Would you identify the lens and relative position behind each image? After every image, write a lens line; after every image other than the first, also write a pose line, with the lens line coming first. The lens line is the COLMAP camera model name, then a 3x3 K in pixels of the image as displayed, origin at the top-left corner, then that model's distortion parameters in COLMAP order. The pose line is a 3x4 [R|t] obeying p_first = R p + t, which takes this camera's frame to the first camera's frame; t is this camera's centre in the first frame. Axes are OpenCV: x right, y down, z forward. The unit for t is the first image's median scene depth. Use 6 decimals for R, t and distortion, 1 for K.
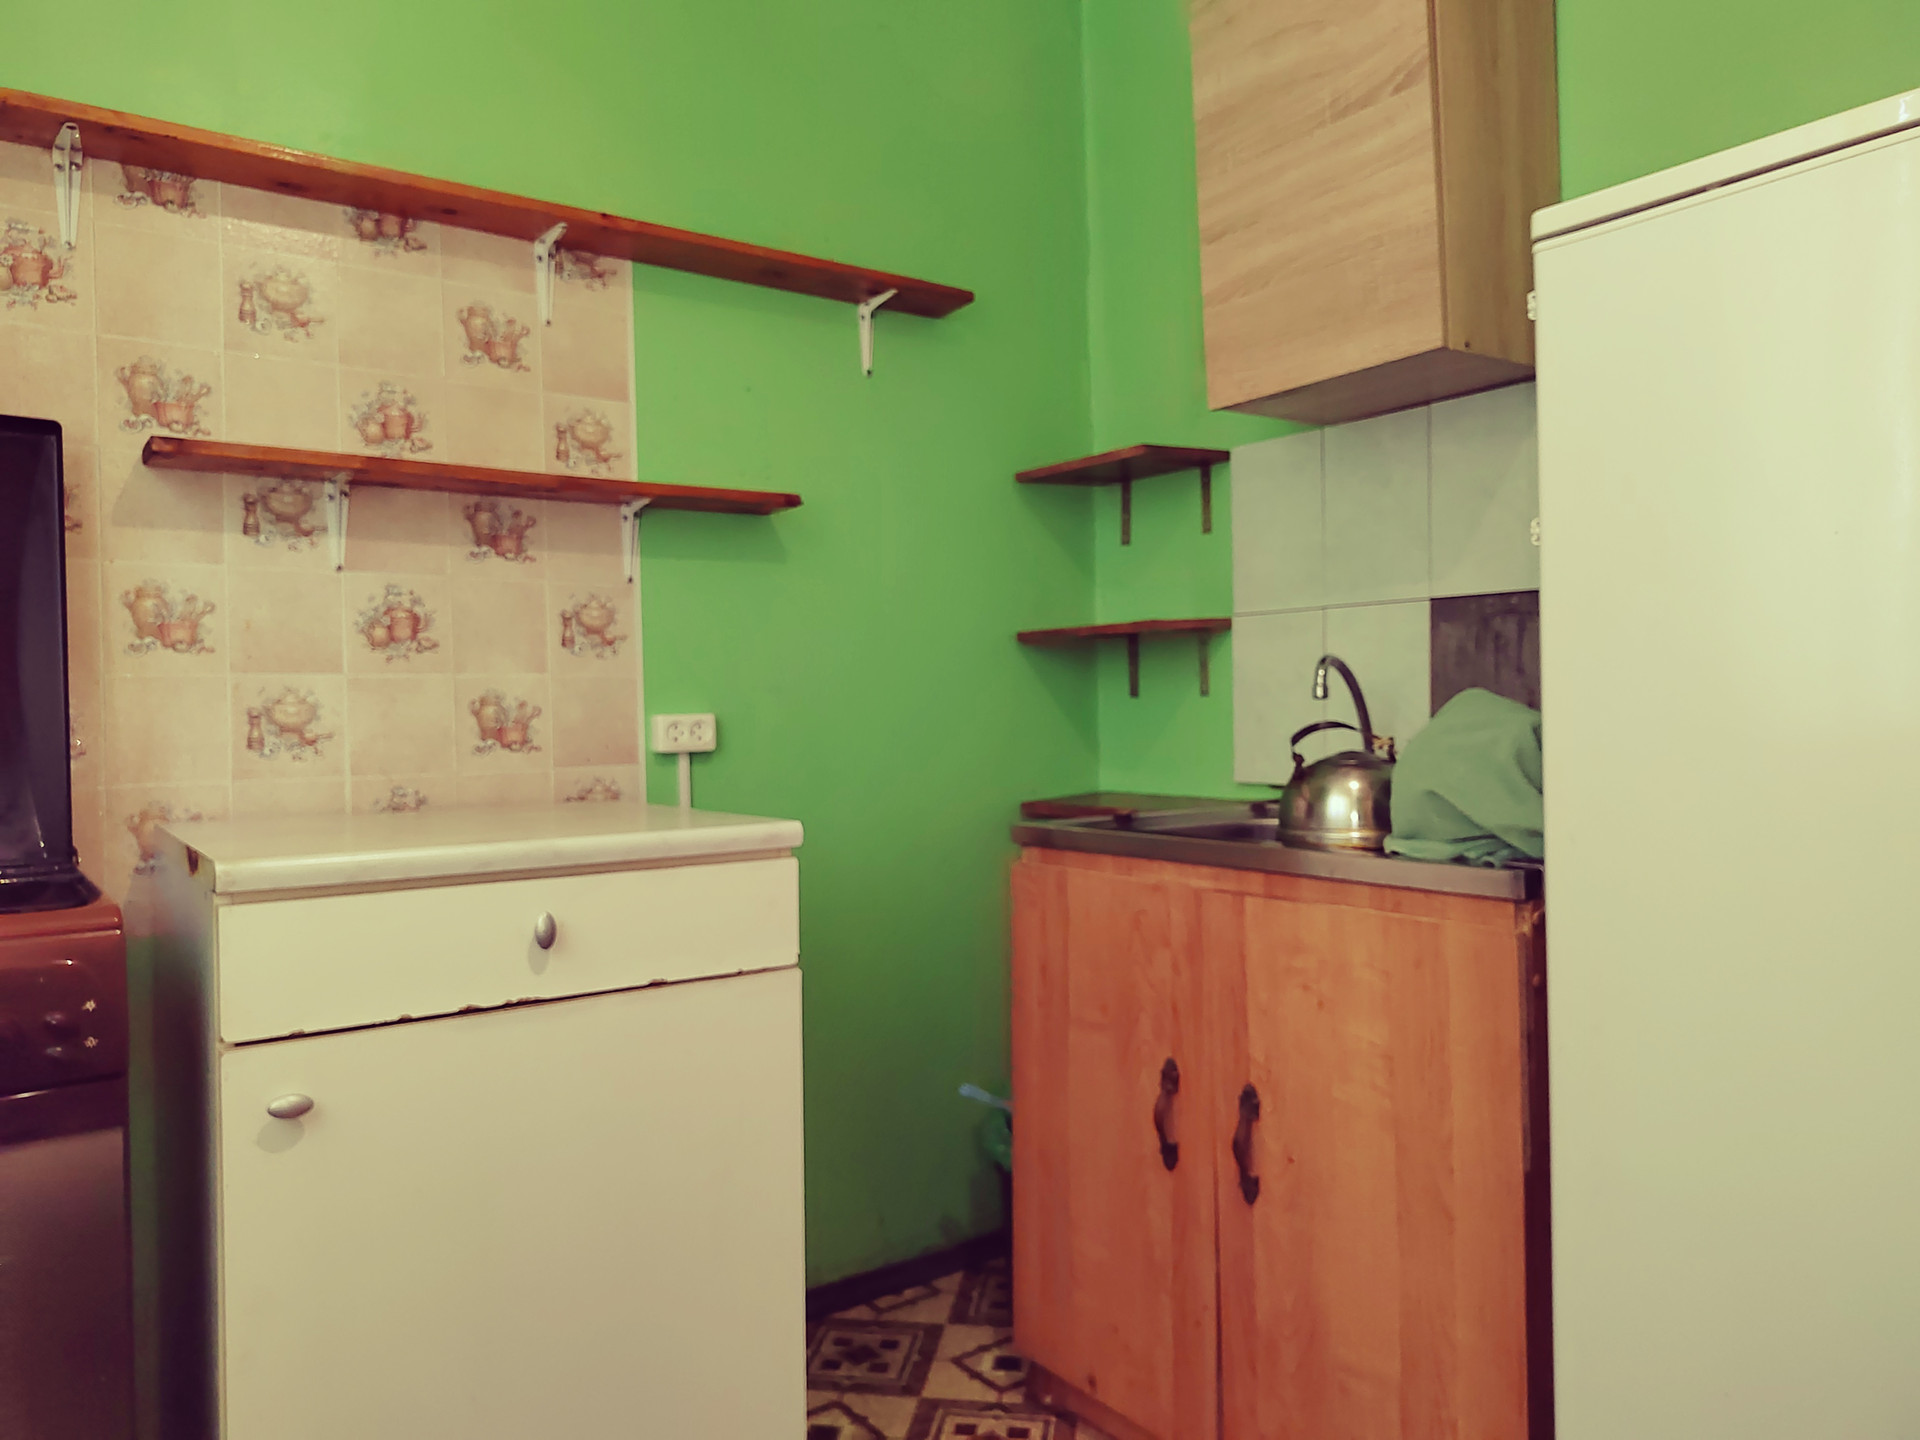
lens RADIAL K [[1308.1, 0, 962.0], [0, 1308.1, 722.4], [0, 0, 1]] dist [0.049271, -0.039745]
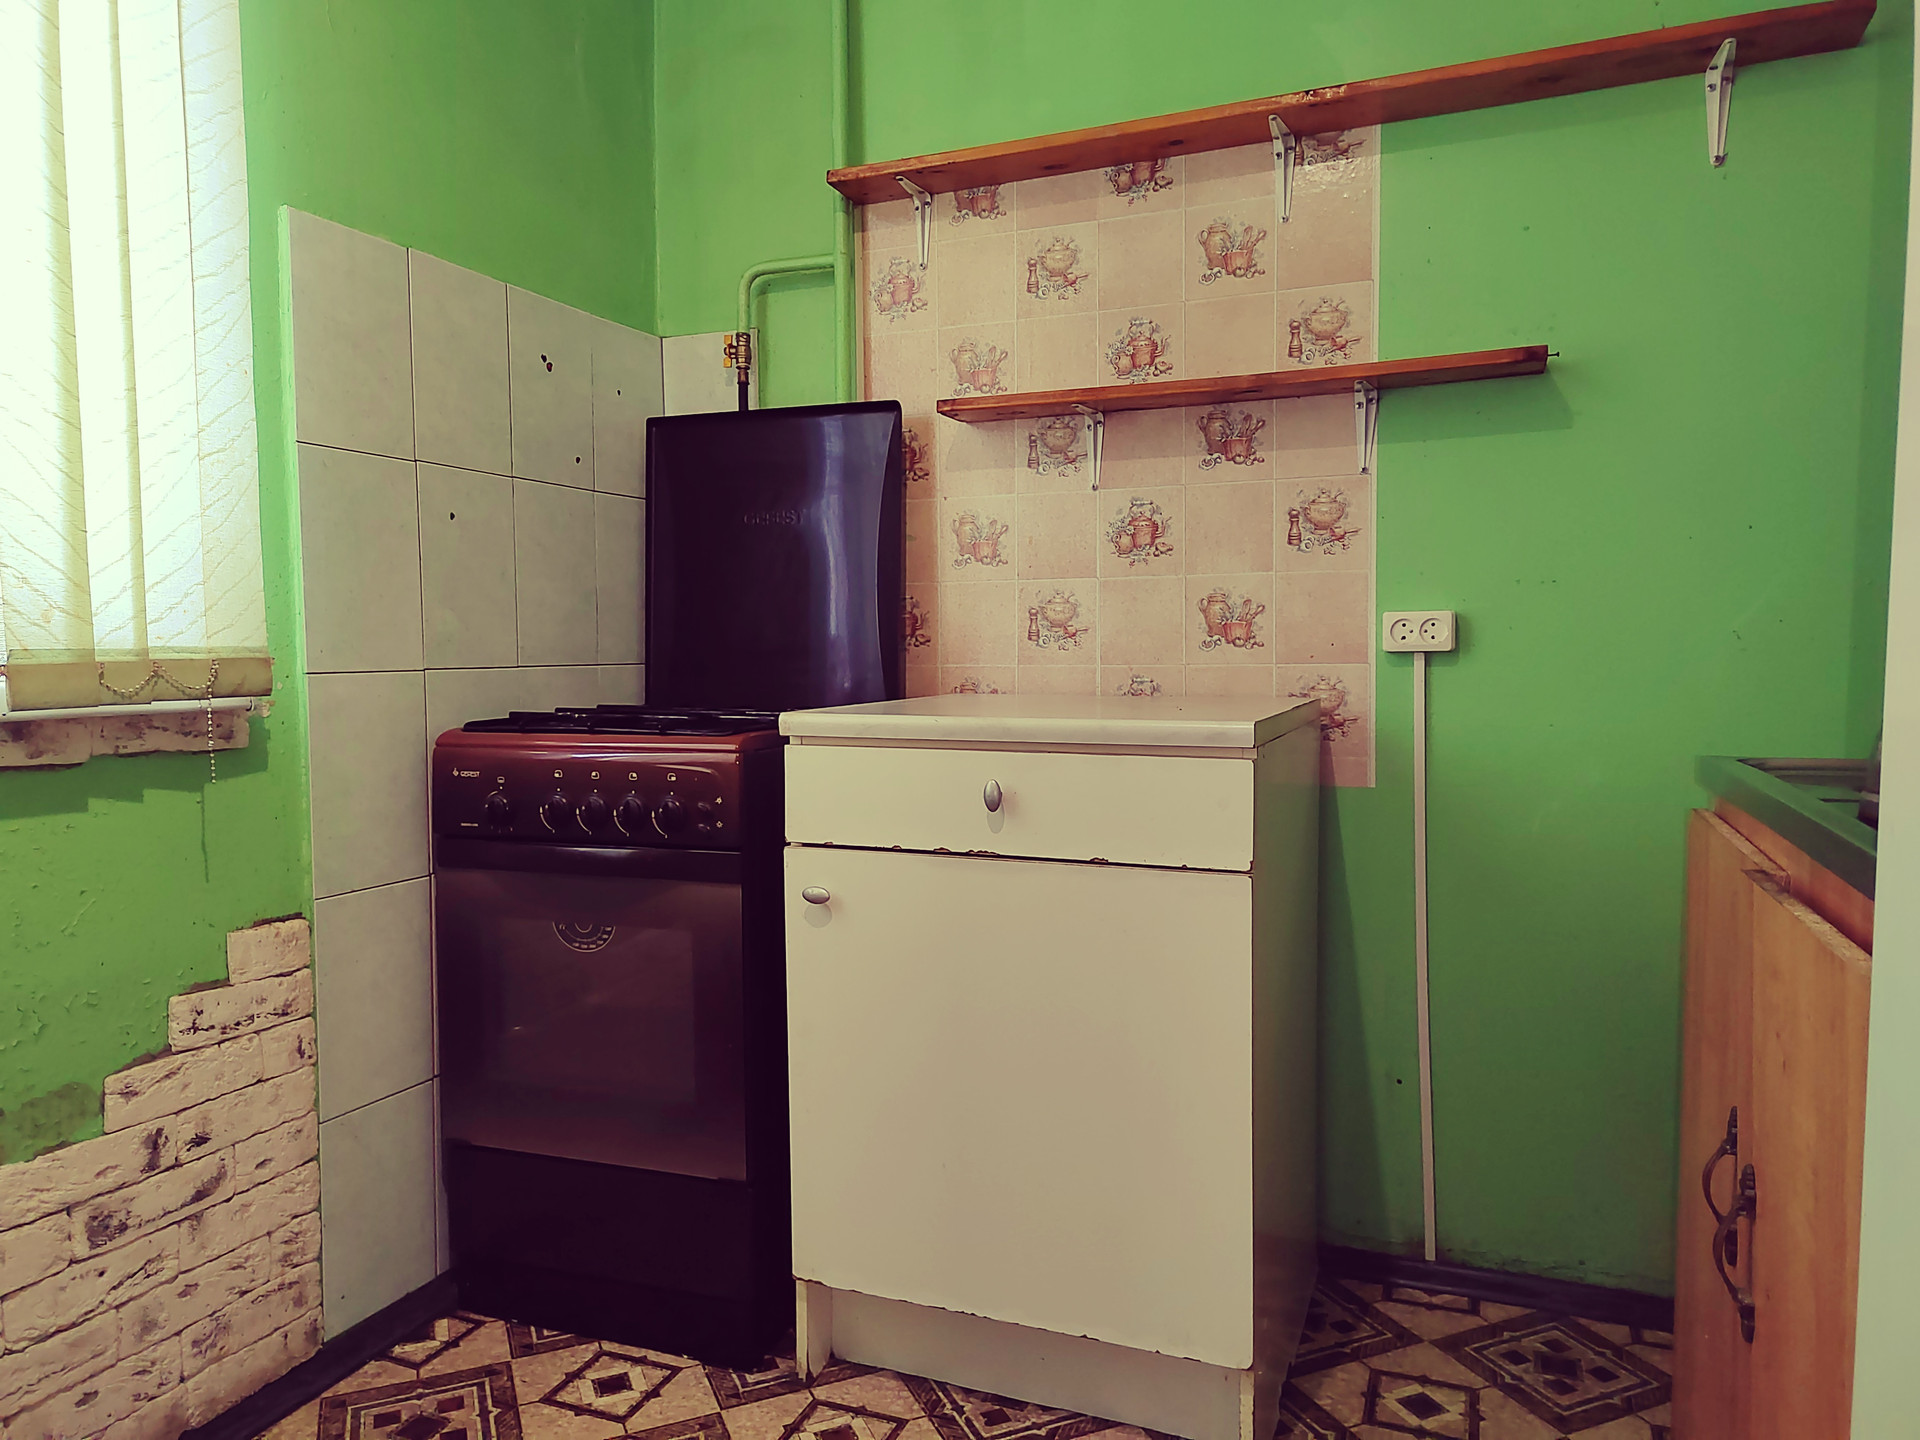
lens RADIAL K [[1308.1, 0, 962.6], [0, 1308.1, 719.2], [0, 0, 1]] dist [0.049271, -0.039745]
pose [[0.540096, 0.064272, -0.839145, 0.434708], [-0.006930, 0.997386, 0.071931, 0.005866], [0.841575, -0.033034, 0.539130, 0.248385]]
